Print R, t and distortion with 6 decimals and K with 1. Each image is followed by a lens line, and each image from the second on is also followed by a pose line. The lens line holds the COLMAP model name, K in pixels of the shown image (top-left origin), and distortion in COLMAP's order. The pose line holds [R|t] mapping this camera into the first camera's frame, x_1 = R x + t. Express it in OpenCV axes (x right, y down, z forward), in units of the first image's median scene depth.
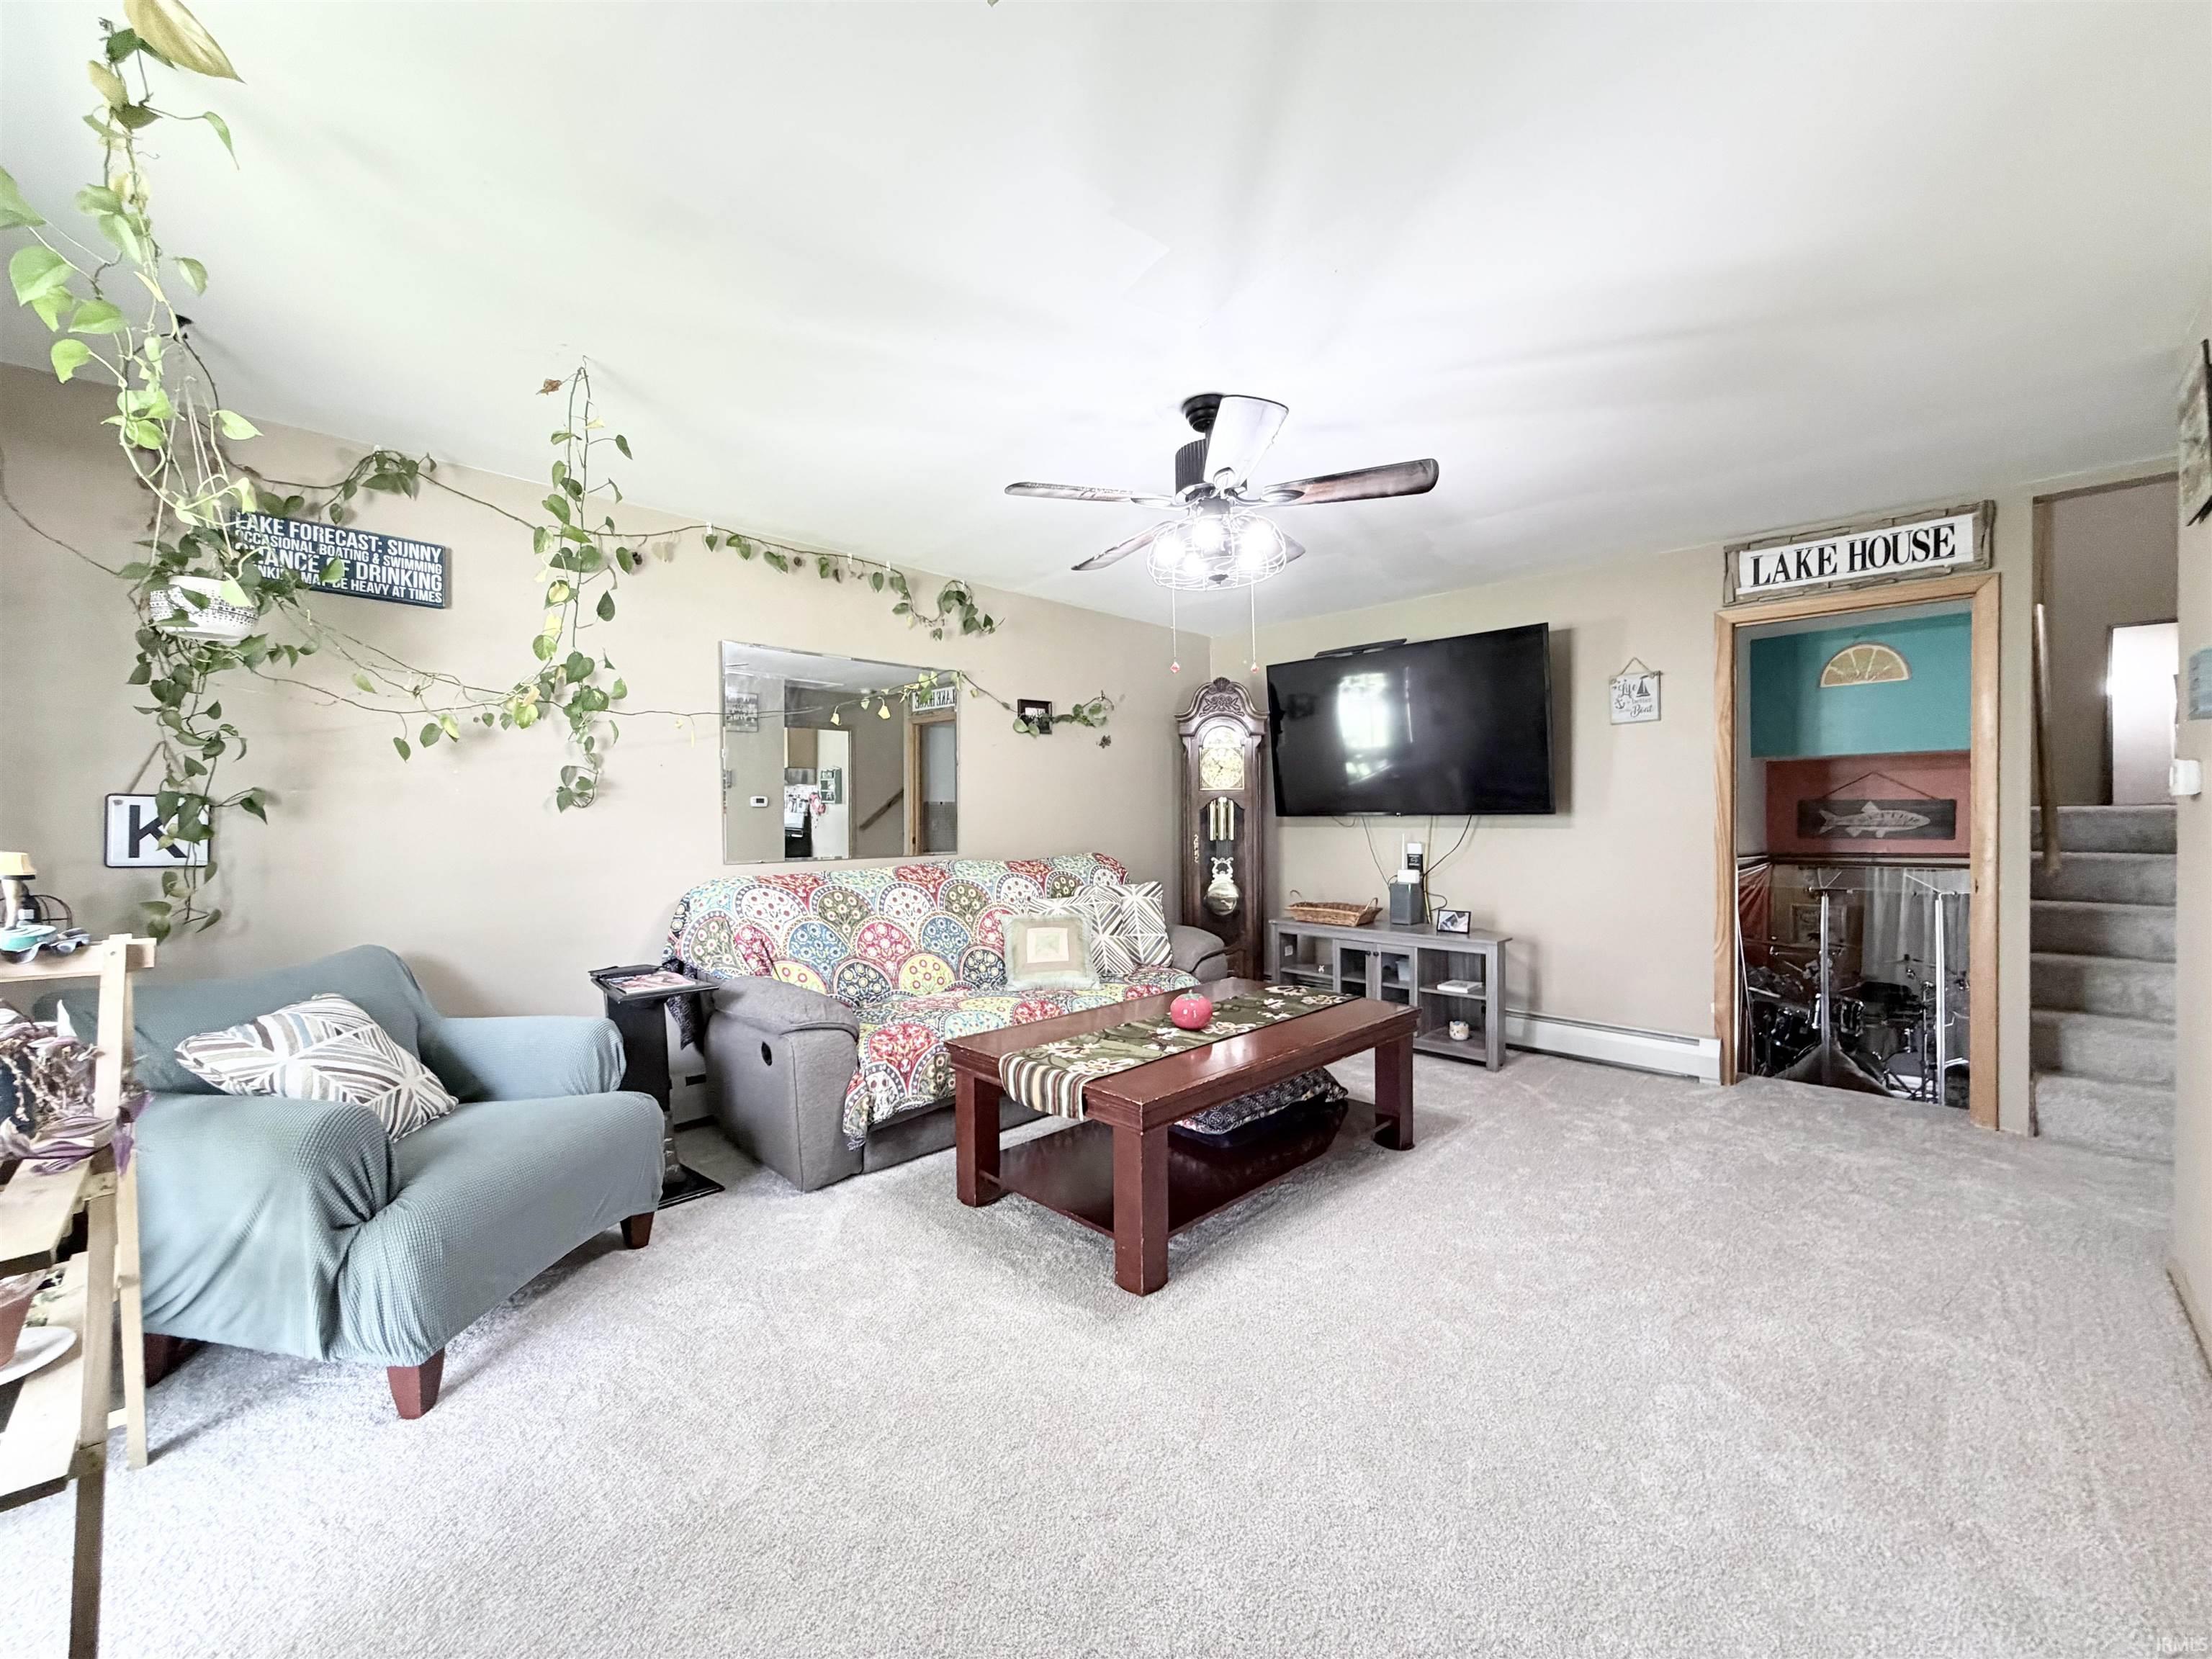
lens RADIAL K [[893.0, 0, 1106.0], [0, 893.0, 829.5], [0, 0, 1]] dist [-0.000724, 0.000117]
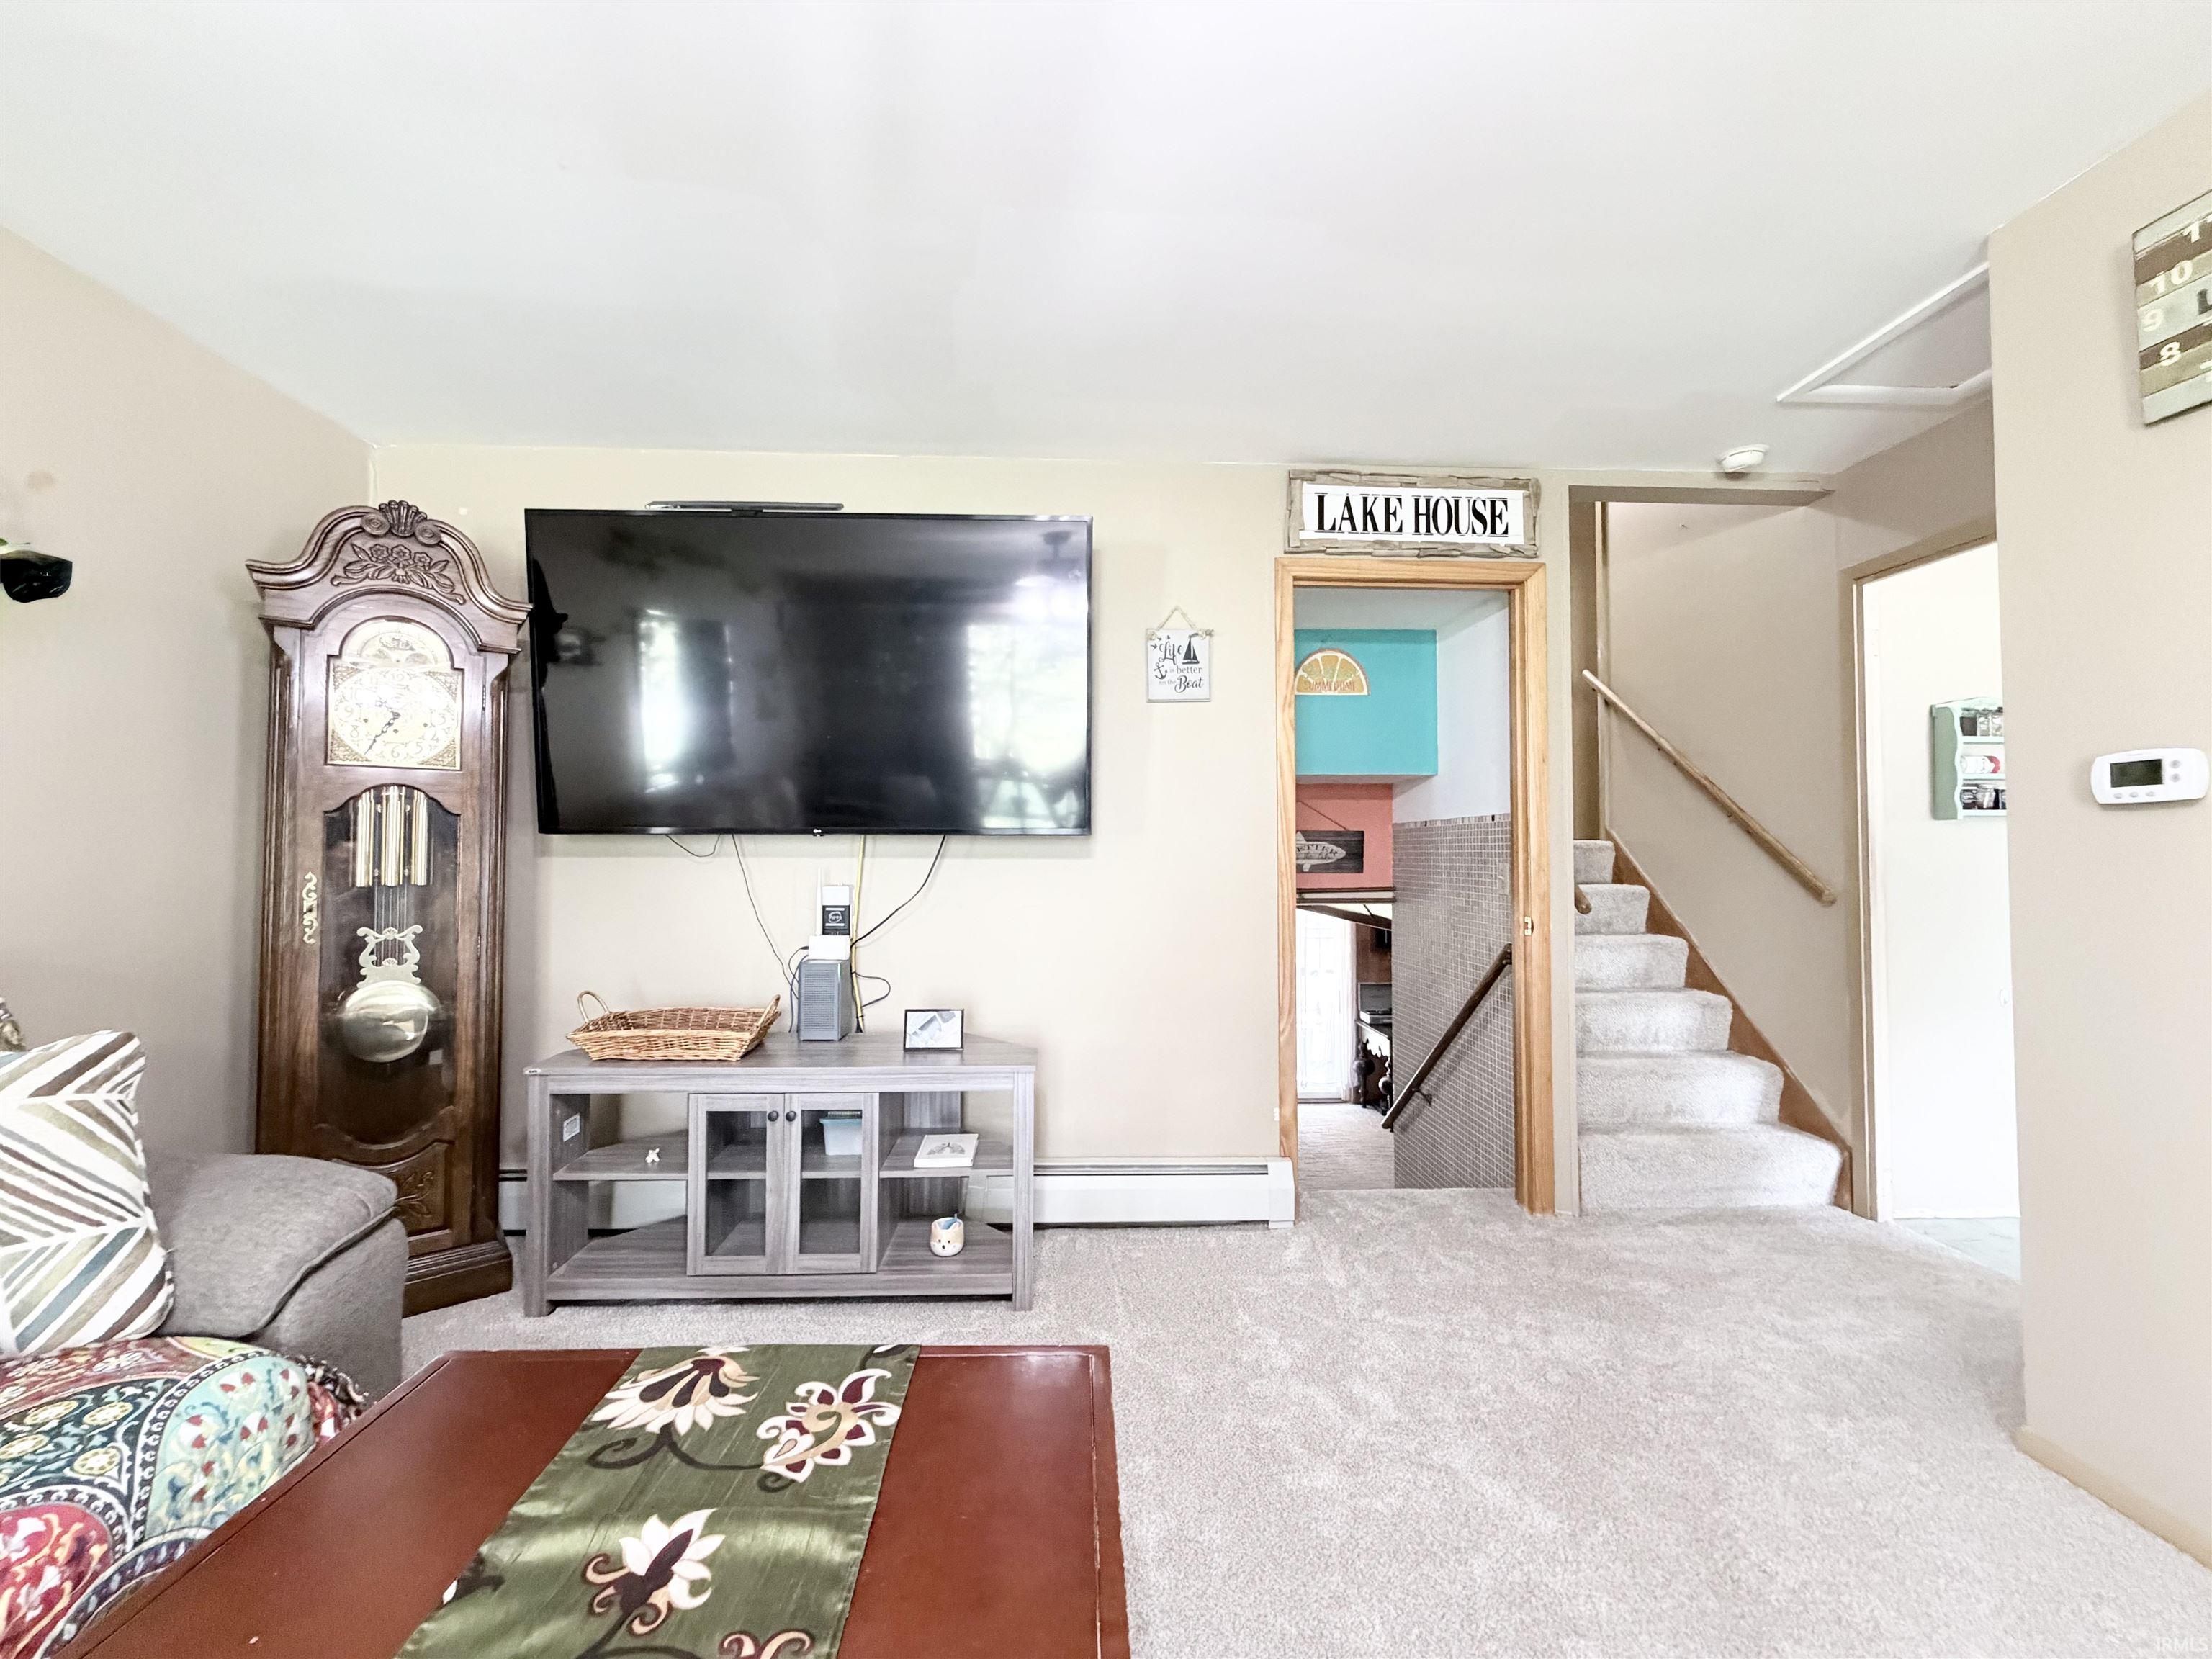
lens RADIAL K [[893.0, 0, 1106.0], [0, 893.0, 829.5], [0, 0, 1]] dist [-0.000724, 0.000117]
pose [[0.685019, 0.030118, 0.727902, 0.062470], [0.002978, 0.999021, -0.044139, 0.005965], [-0.728519, 0.032404, 0.684259, 0.541736]]
